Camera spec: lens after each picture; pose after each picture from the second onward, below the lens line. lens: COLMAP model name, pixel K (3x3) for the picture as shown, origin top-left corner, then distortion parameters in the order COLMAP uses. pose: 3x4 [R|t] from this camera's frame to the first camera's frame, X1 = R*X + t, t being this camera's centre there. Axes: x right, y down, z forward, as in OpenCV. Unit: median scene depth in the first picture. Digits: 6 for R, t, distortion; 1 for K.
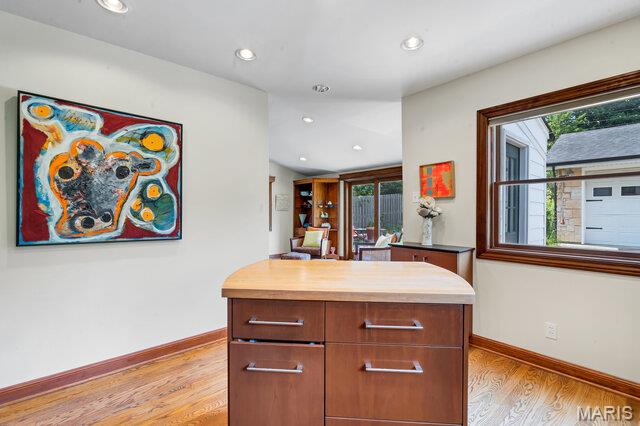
lens RADIAL K [[291.5, 0, 317.3], [0, 291.5, 213.8], [0, 0, 1]] dist [0.000051, 0.000014]
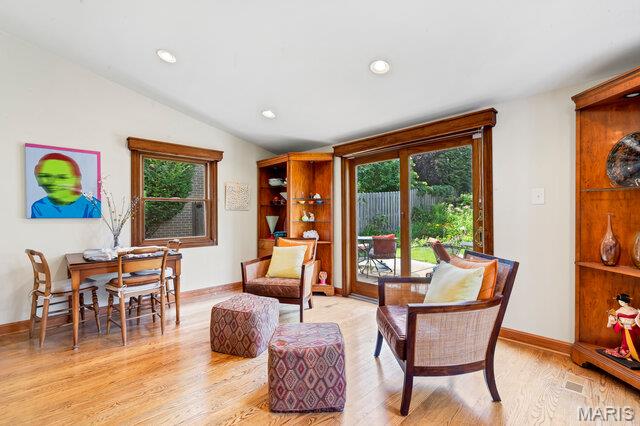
lens RADIAL K [[291.5, 0, 317.3], [0, 291.5, 213.8], [0, 0, 1]] dist [0.000051, 0.000014]
pose [[0.998357, -0.005772, 0.057017, 0.009322], [0.006503, 0.999899, -0.012647, 0.005439], [-0.056939, 0.012997, 0.998293, 0.412648]]
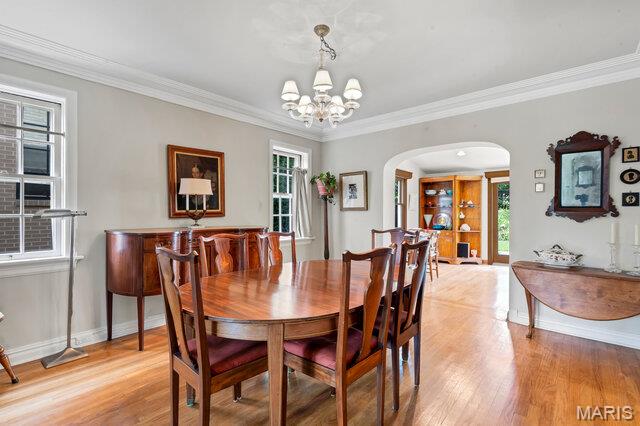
lens RADIAL K [[291.5, 0, 317.3], [0, 291.5, 213.8], [0, 0, 1]] dist [0.000051, 0.000014]
pose [[0.991947, 0.001766, 0.126641, -0.554113], [-0.000581, 0.999956, -0.009391, 0.008667], [-0.126652, 0.009242, 0.991904, 0.139289]]
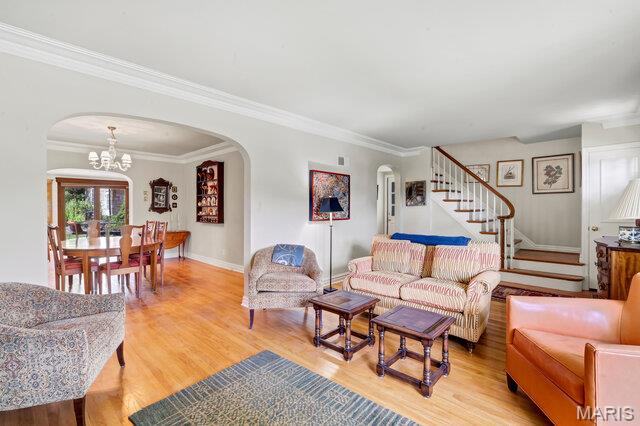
lens RADIAL K [[289.8, 0, 321.3], [0, 289.8, 211.3], [0, 0, 1]] dist [0.000642, 0.000680]
pose [[-0.108260, -0.010118, 0.994071, -1.185045], [0.009142, 0.999896, 0.011173, 0.001901], [-0.994081, 0.010297, -0.108156, 0.045889]]
